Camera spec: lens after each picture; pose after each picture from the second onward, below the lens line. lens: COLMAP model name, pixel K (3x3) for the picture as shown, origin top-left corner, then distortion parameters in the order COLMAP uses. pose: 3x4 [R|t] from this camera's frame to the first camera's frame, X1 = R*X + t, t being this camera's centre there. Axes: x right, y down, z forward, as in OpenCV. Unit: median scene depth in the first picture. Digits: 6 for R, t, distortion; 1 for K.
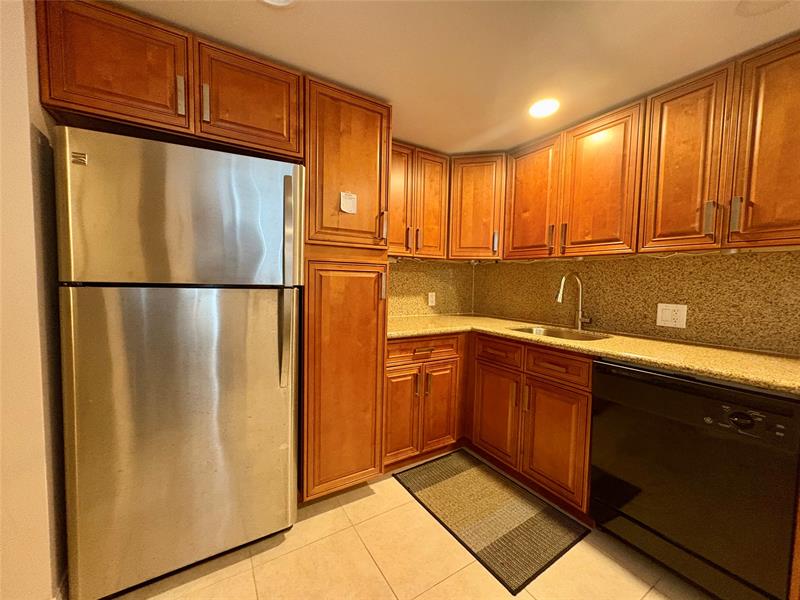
lens RADIAL K [[321.0, 0, 403.1], [0, 321.0, 299.3], [0, 0, 1]] dist [0.003004, -0.000221]
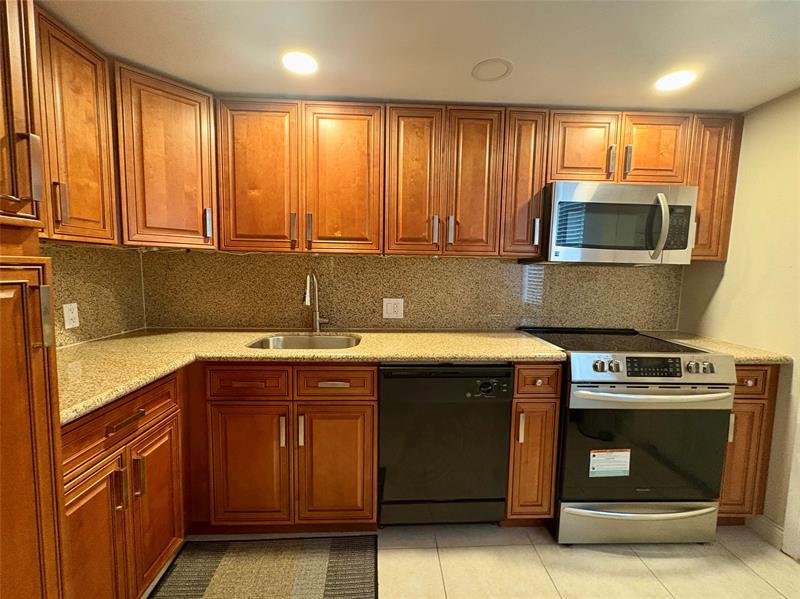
lens RADIAL K [[344.4, 0, 402.4], [0, 344.4, 299.3], [0, 0, 1]] dist [-0.001772, -0.000570]
pose [[0.491617, -0.088792, 0.866273, -0.205334], [0.044292, 0.996050, 0.076958, -0.073446], [-0.869684, 0.000535, 0.493608, 0.357665]]
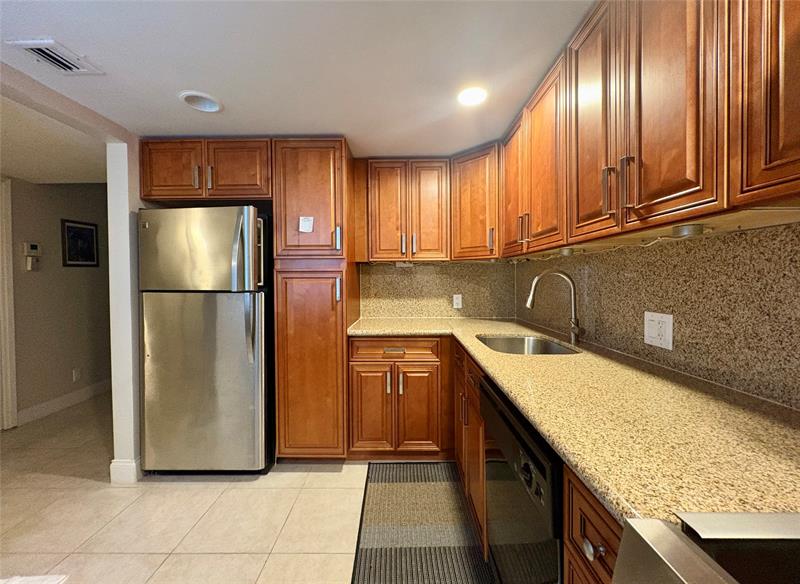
lens RADIAL K [[321.0, 0, 403.9], [0, 321.0, 284.1], [0, 0, 1]] dist [0.003004, -0.000221]
pose [[0.842988, -0.016984, -0.537665, 0.732435], [-0.009803, 0.998850, -0.046922, -0.008478], [0.537843, 0.044826, 0.841852, 0.134847]]
